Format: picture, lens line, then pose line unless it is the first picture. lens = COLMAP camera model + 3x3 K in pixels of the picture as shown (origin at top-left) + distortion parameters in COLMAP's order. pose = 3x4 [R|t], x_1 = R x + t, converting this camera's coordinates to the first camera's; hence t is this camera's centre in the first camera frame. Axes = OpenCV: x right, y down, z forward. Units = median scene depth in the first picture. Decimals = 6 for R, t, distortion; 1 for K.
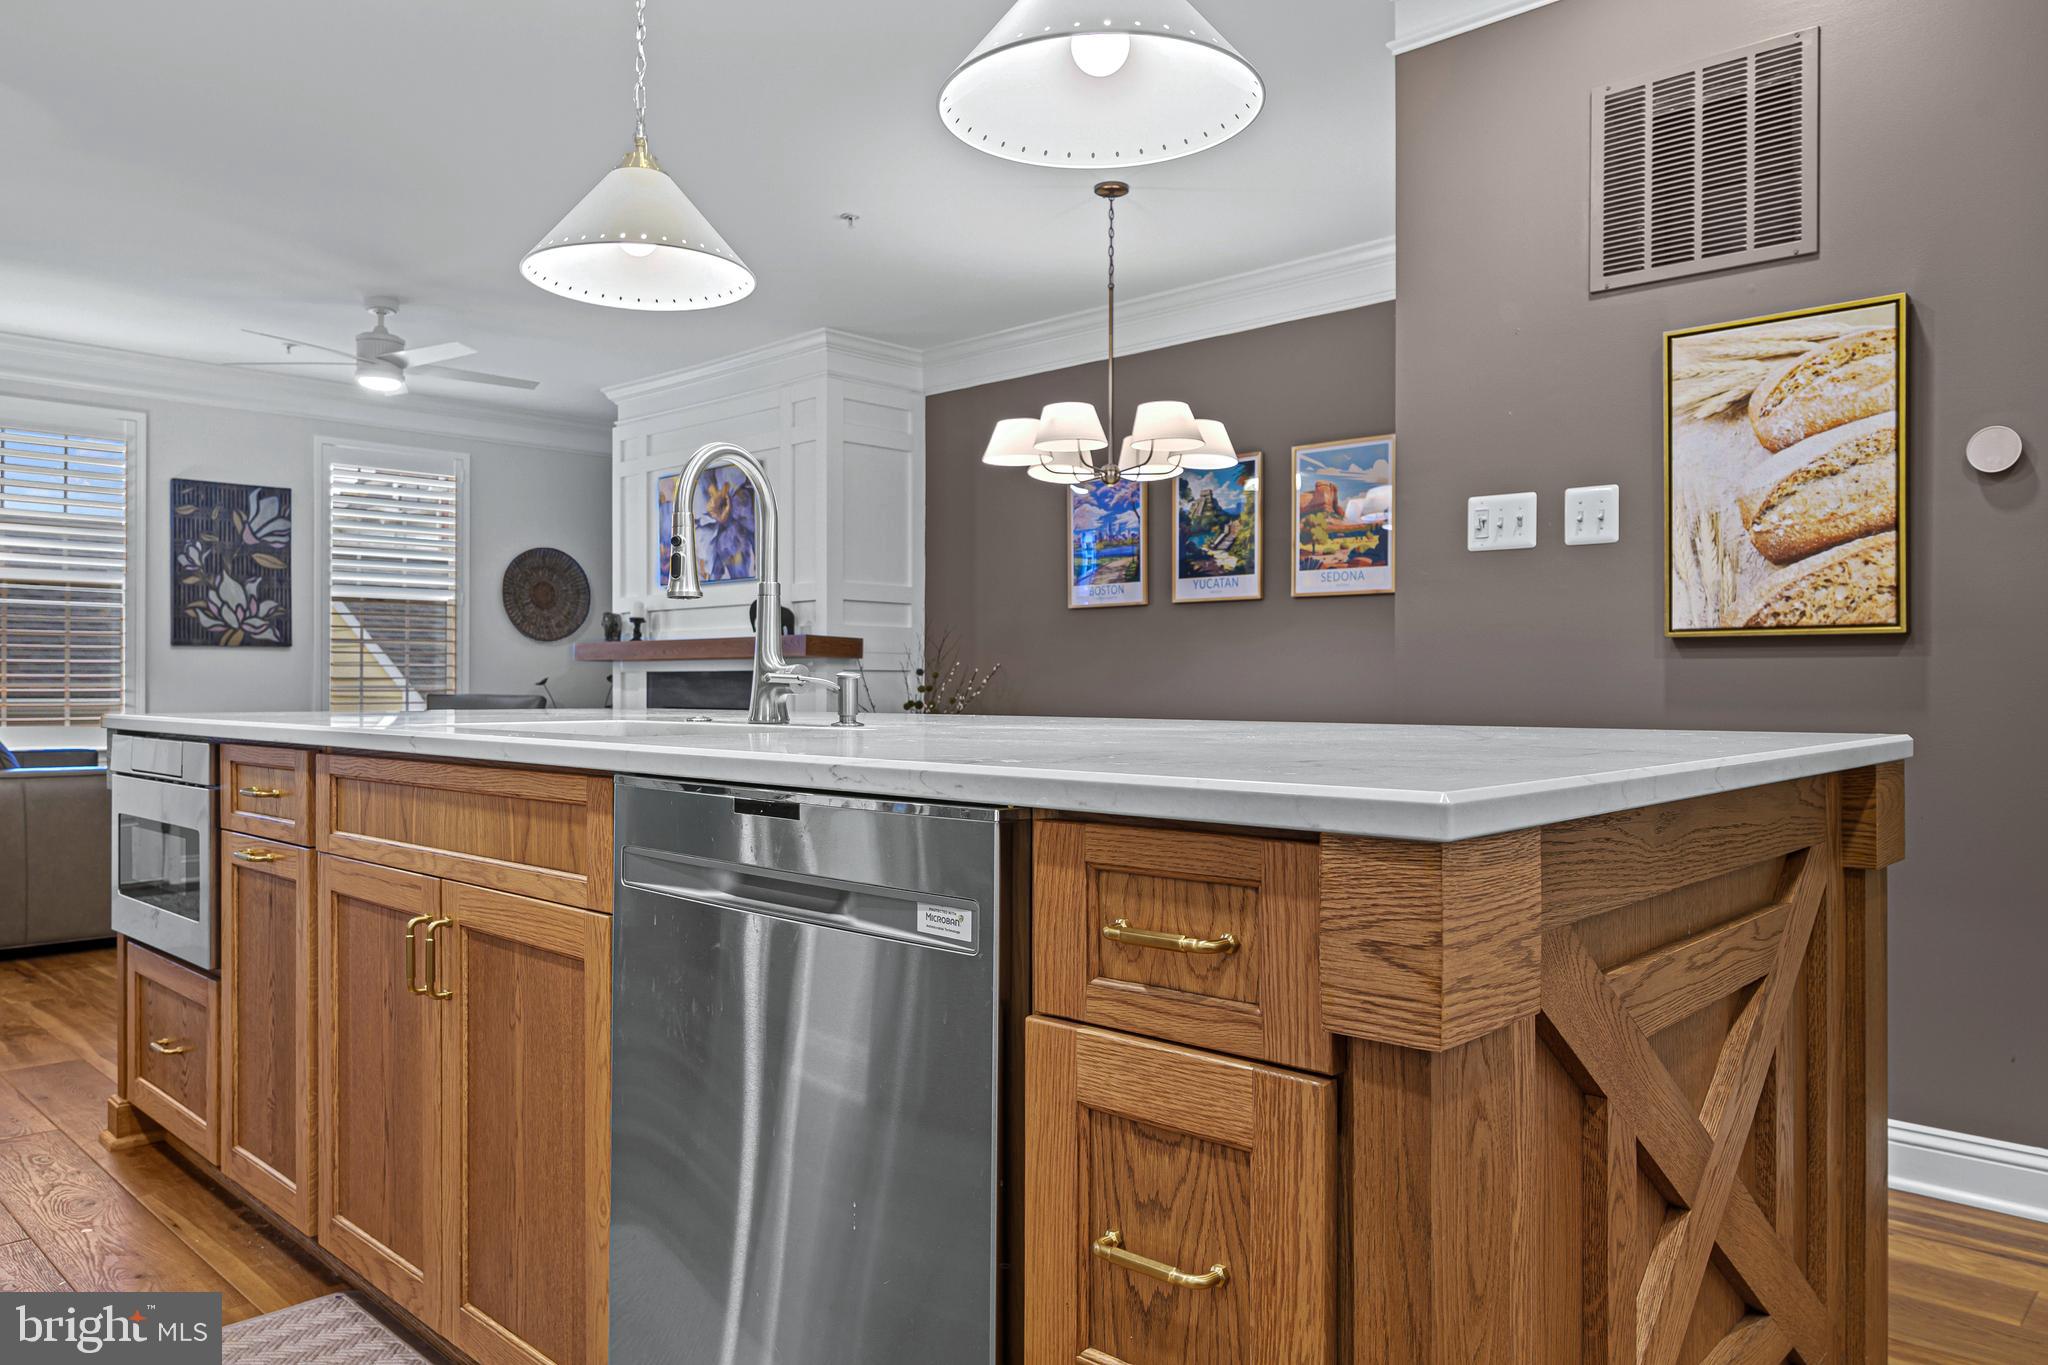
lens RADIAL K [[1382.8, 0, 1024.0], [0, 1382.8, 682.5], [0, 0, 1]] dist [-0.000621, -0.003476]
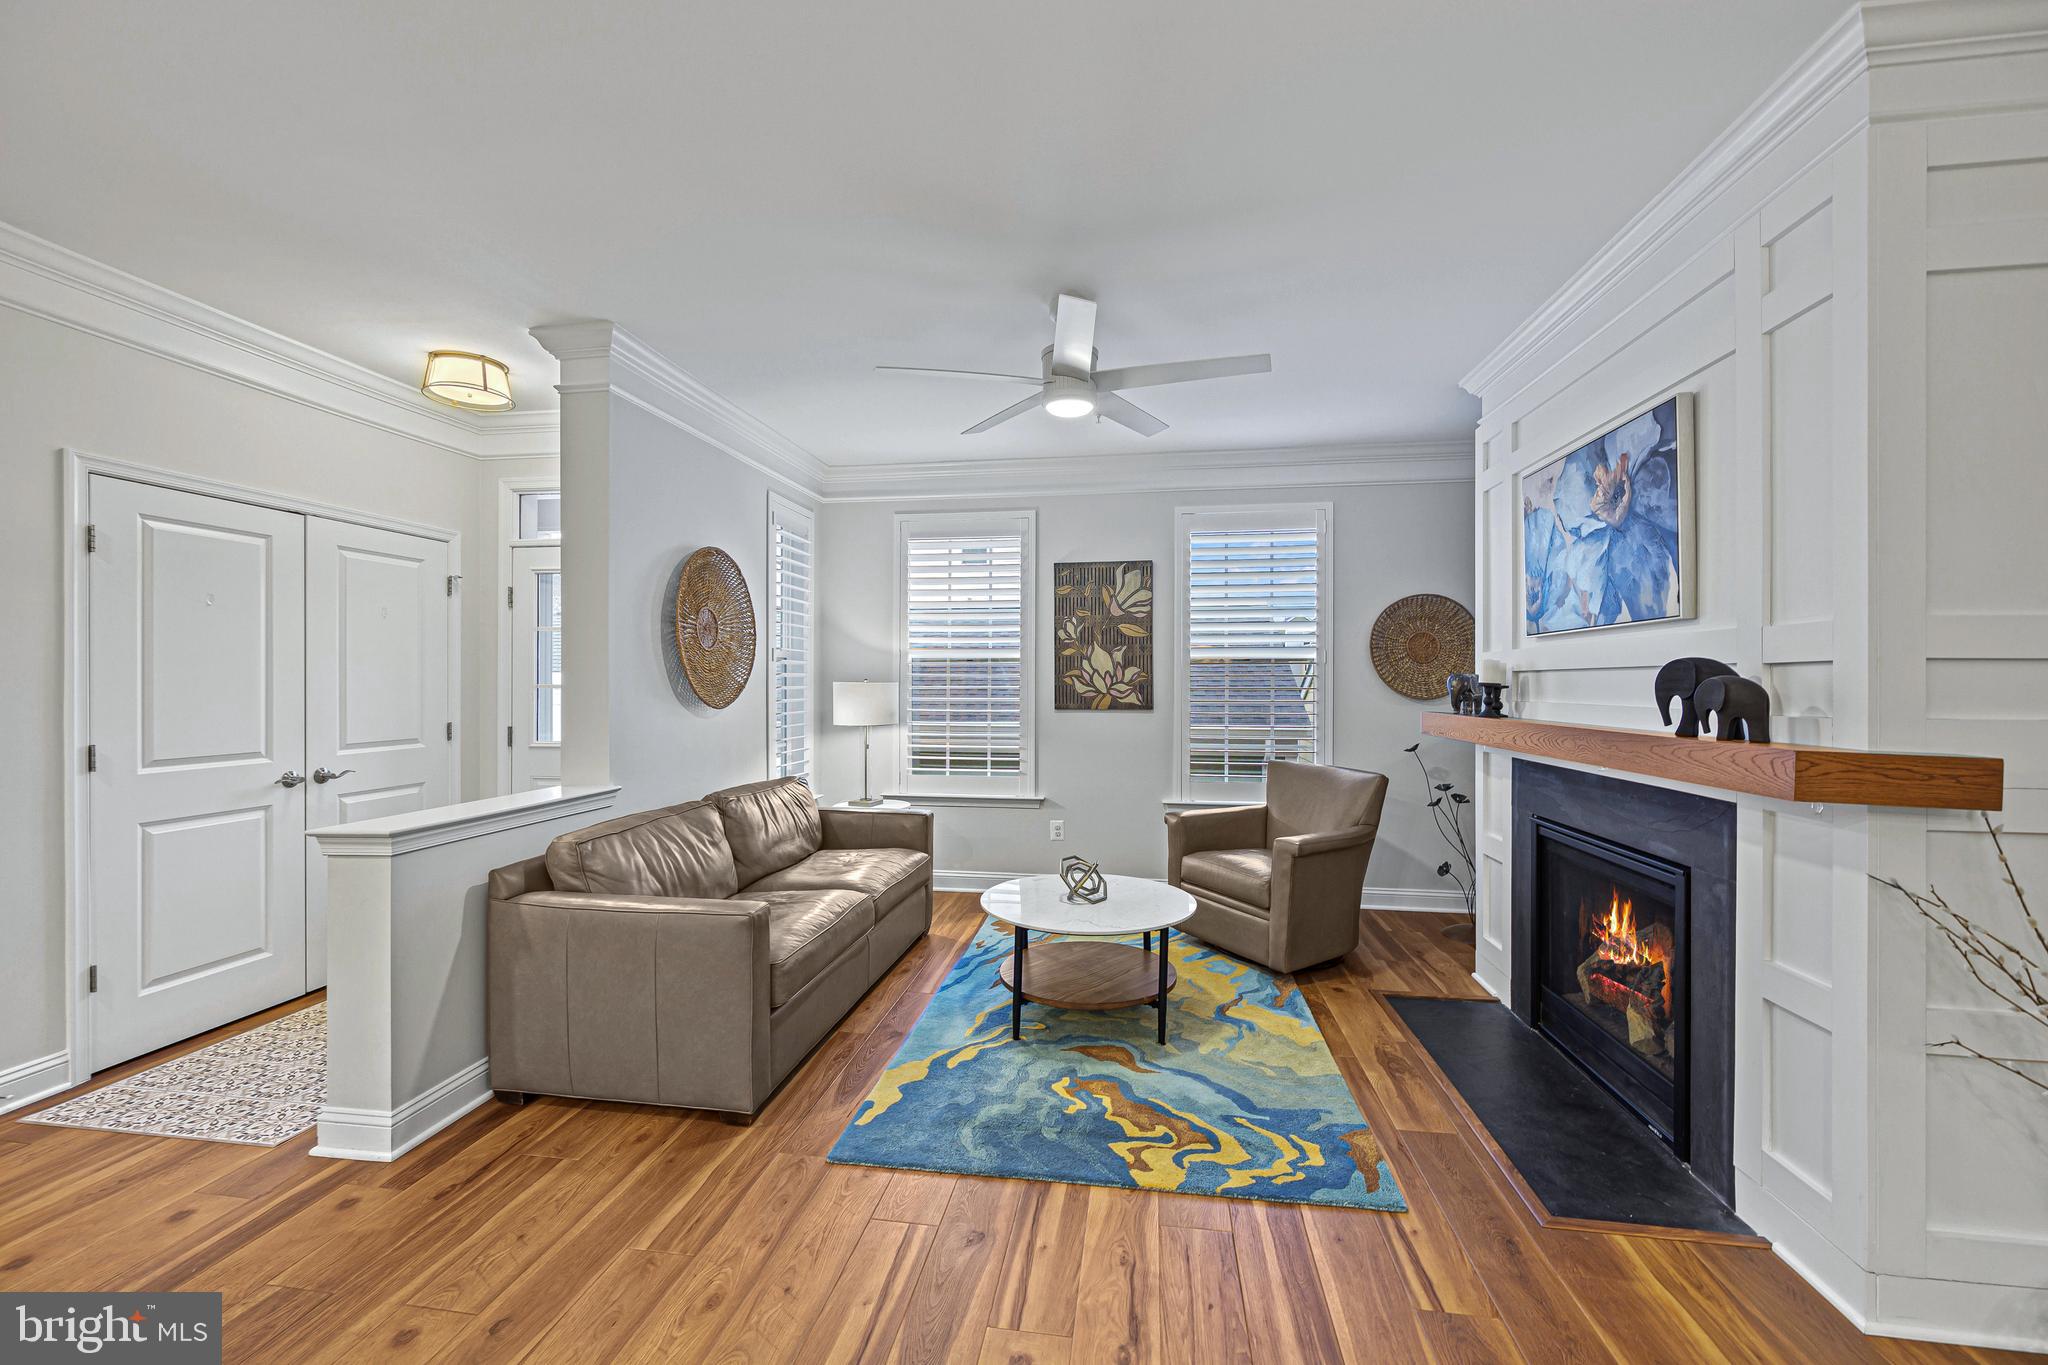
lens RADIAL K [[813.4, 0, 1024.6], [0, 813.4, 685.7], [0, 0, 1]] dist [-0.000518, 0.000463]
pose [[0.573802, 0.002721, -0.818990, -0.080731], [-0.001497, 0.999996, 0.002273, -0.048420], [0.818993, -0.000078, 0.573803, 0.597422]]
